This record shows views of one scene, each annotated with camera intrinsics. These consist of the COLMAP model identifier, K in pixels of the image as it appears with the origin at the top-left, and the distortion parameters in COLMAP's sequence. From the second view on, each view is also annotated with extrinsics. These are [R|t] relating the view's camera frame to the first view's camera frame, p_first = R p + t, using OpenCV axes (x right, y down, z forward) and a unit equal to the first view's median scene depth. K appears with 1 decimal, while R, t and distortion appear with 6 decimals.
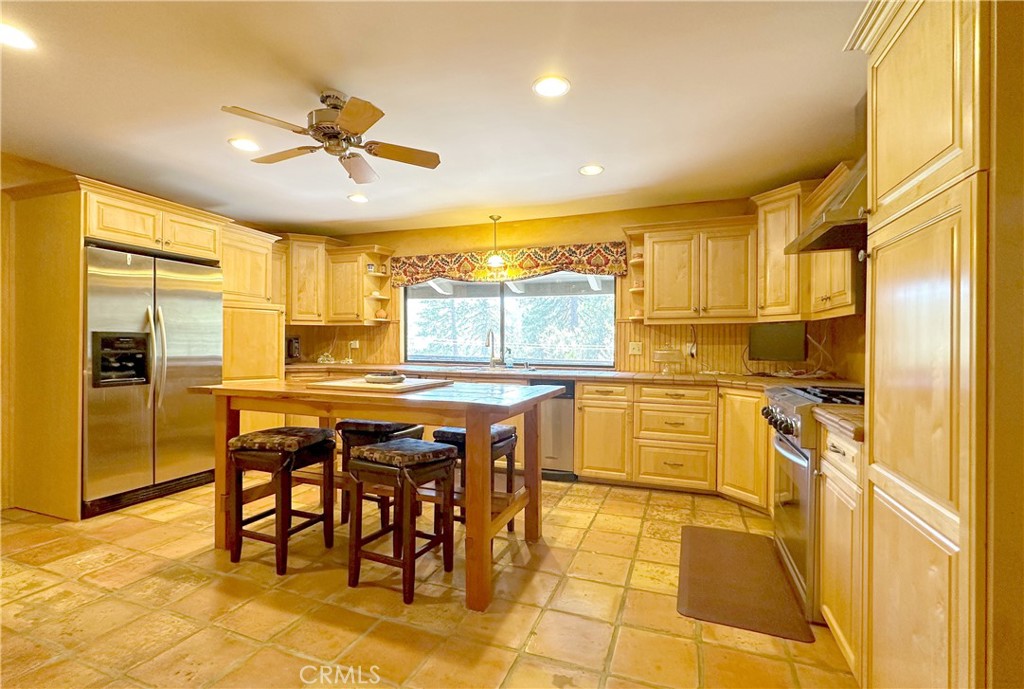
lens RADIAL K [[459.2, 0, 516.9], [0, 459.2, 343.3], [0, 0, 1]] dist [-0.012473, -0.000471]
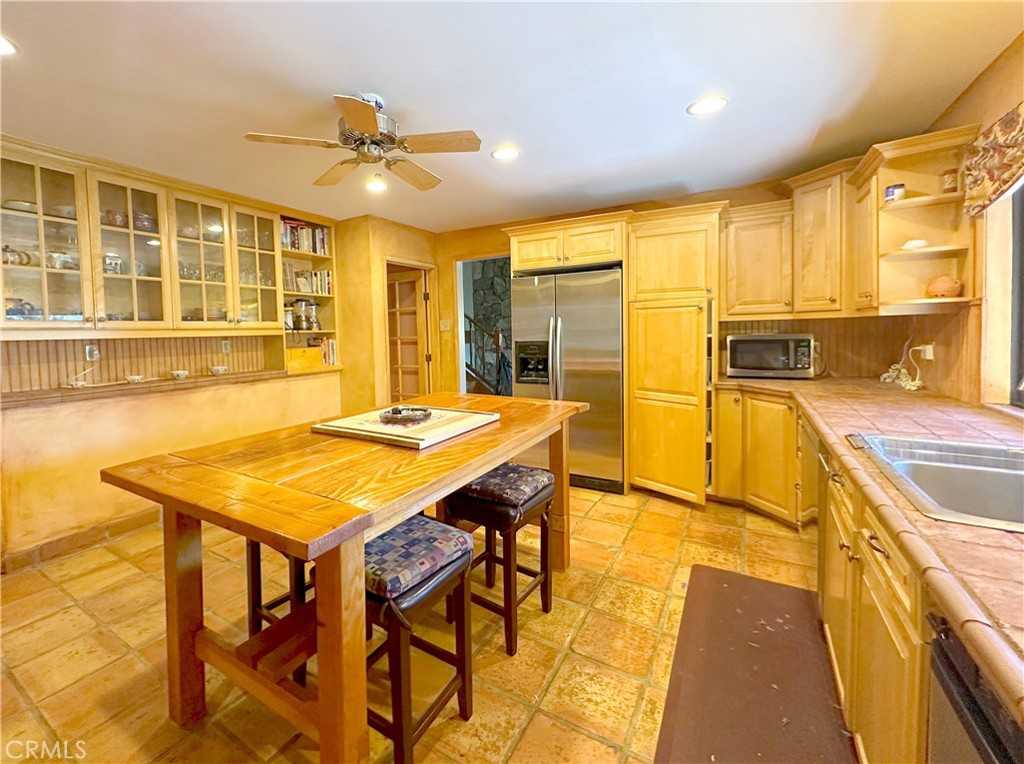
lens RADIAL K [[439.0, 0, 466.3], [0, 439.0, 348.4], [0, 0, 1]] dist [-0.001653, 0.000381]
pose [[-0.205253, 0.040485, -0.977871, 0.253994], [0.022668, 0.999073, 0.036605, -0.037438], [0.978446, -0.014653, -0.205980, 0.775386]]
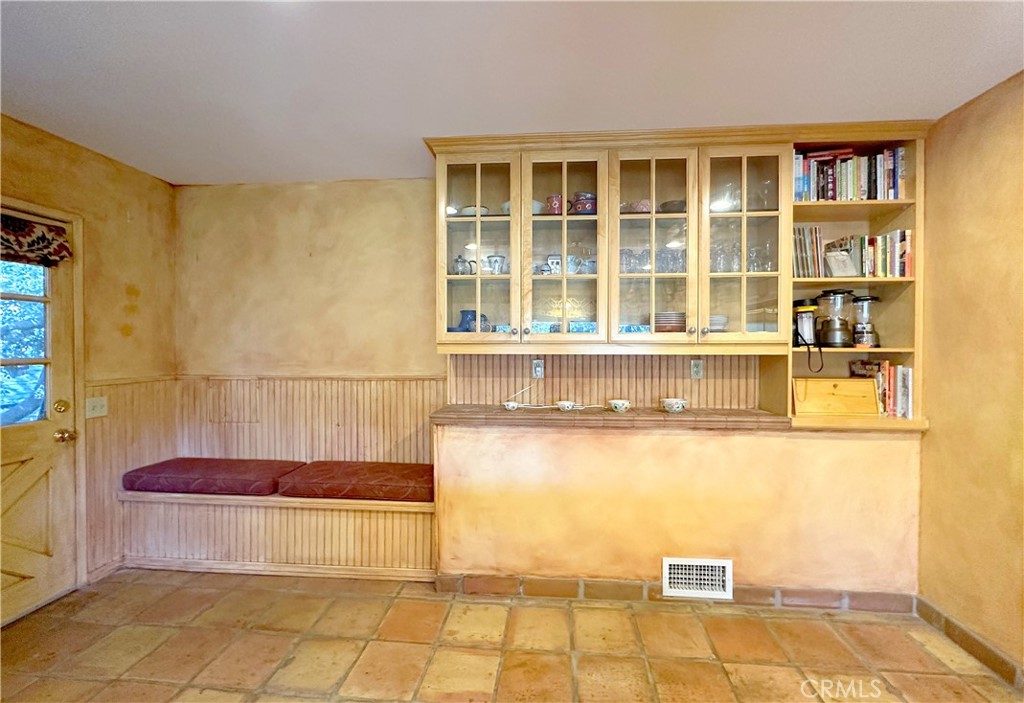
lens RADIAL K [[420.4, 0, 522.4], [0, 420.4, 351.4], [0, 0, 1]] dist [-0.003104, 0.000274]
pose [[-0.963309, 0.001936, -0.268388, -0.137907], [-0.003050, 0.999830, 0.018159, -0.053808], [0.268378, 0.018311, -0.963140, 0.603047]]
